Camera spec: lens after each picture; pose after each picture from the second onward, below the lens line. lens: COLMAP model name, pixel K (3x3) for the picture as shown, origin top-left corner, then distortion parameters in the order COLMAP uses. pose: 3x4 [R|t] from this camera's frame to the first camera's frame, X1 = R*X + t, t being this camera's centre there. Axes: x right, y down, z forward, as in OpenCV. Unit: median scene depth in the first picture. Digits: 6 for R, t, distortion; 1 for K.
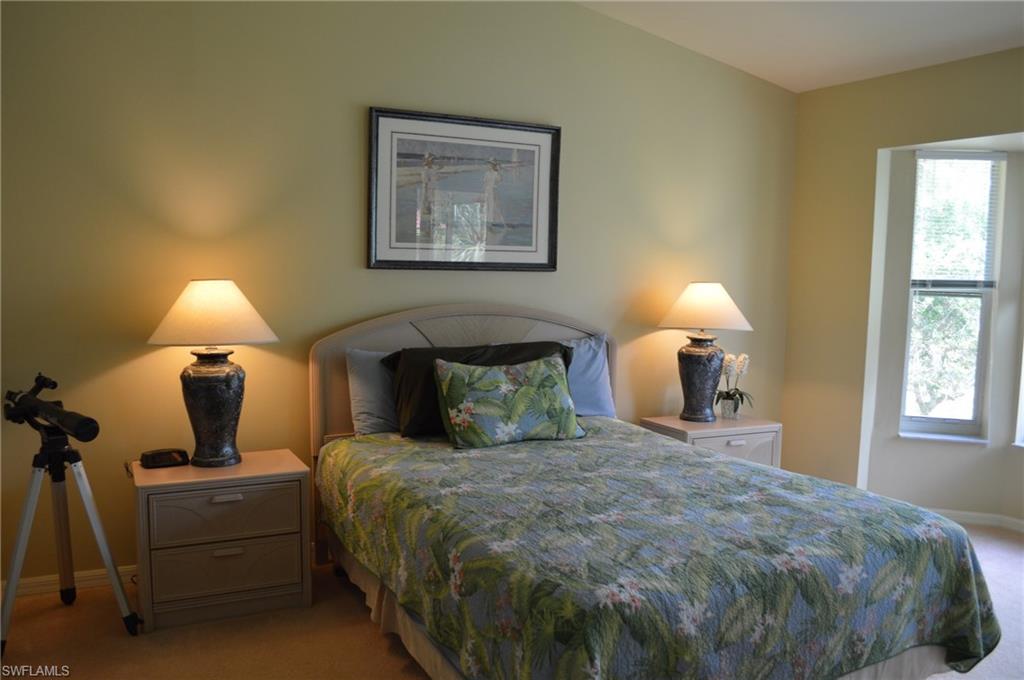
lens RADIAL K [[810.6, 0, 509.1], [0, 810.6, 344.3], [0, 0, 1]] dist [-0.078783, 0.013557]
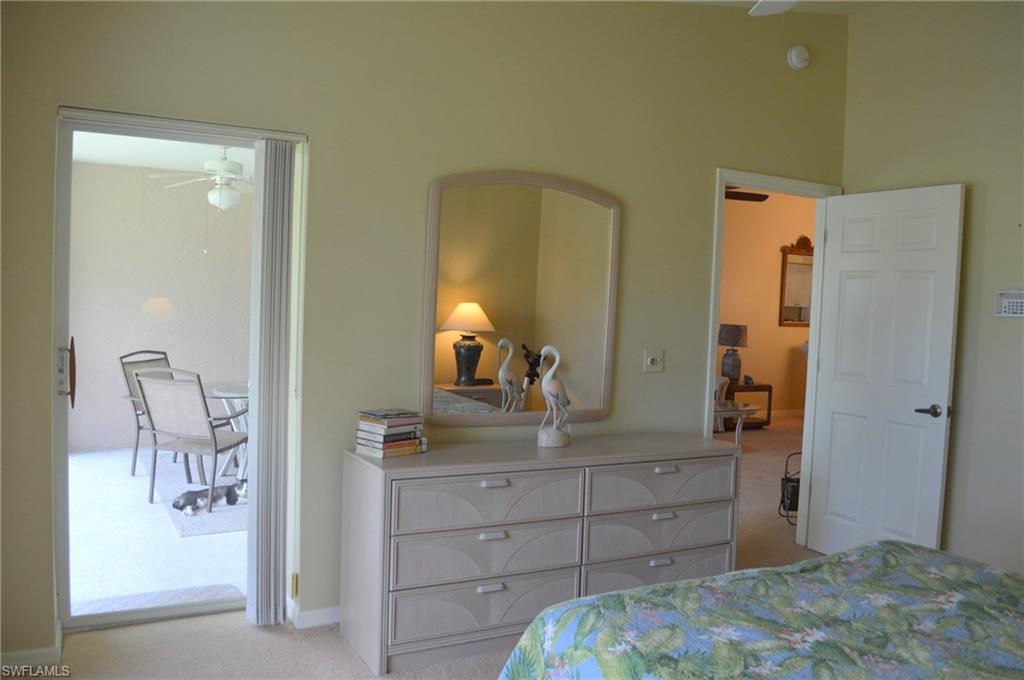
lens RADIAL K [[810.6, 0, 515.2], [0, 810.6, 341.3], [0, 0, 1]] dist [-0.078783, 0.013557]
pose [[-0.998103, -0.059320, -0.016502, 0.611353], [-0.061089, 0.987552, 0.144946, -0.168756], [0.007699, 0.145679, -0.989302, 1.731714]]
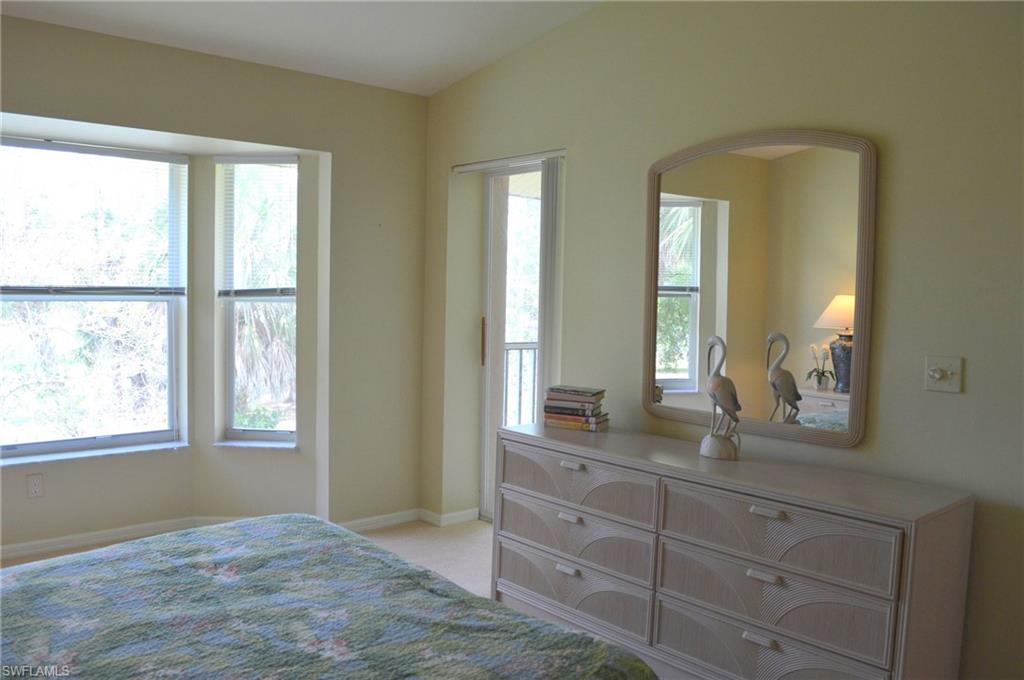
lens RADIAL K [[810.6, 0, 513.6], [0, 810.6, 340.2], [0, 0, 1]] dist [-0.078783, 0.013557]
pose [[-0.251504, -0.088144, 0.963834, -0.511322], [0.065326, 0.992027, 0.107769, -0.102318], [-0.965649, 0.090068, -0.243741, 0.928213]]
